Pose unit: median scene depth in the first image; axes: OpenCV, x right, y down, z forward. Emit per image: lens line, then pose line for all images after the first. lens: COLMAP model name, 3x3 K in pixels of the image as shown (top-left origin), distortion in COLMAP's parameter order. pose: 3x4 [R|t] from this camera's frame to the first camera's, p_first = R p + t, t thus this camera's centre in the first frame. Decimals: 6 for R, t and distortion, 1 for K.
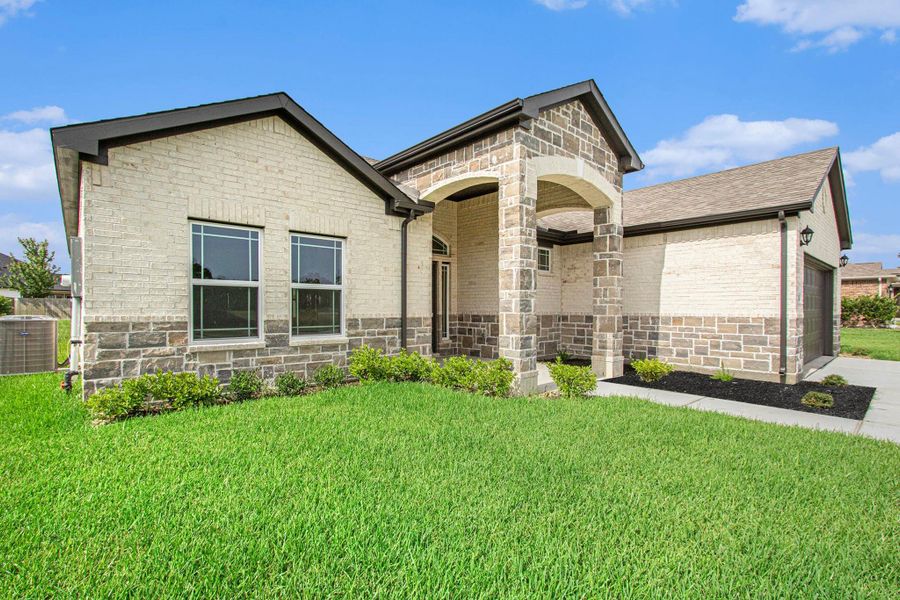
lens RADIAL K [[423.6, 0, 450.4], [0, 423.6, 299.9], [0, 0, 1]] dist [0.003080, 0.000416]
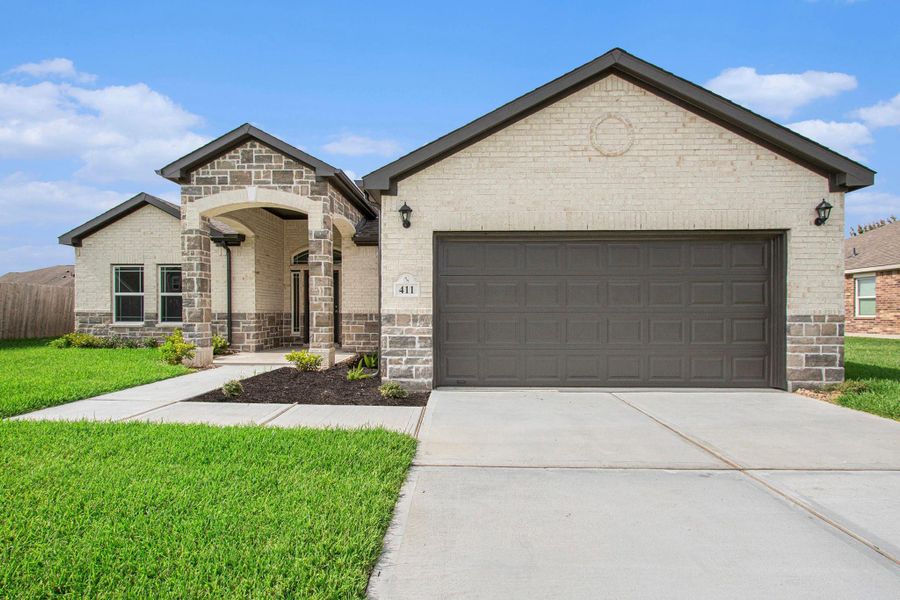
lens RADIAL K [[423.6, 0, 444.1], [0, 423.6, 307.8], [0, 0, 1]] dist [0.003080, 0.000416]
pose [[0.713093, -0.009029, -0.701011, 1.766237], [0.011432, 0.999934, -0.001250, 0.040661], [0.700976, -0.007122, 0.713149, 0.548386]]
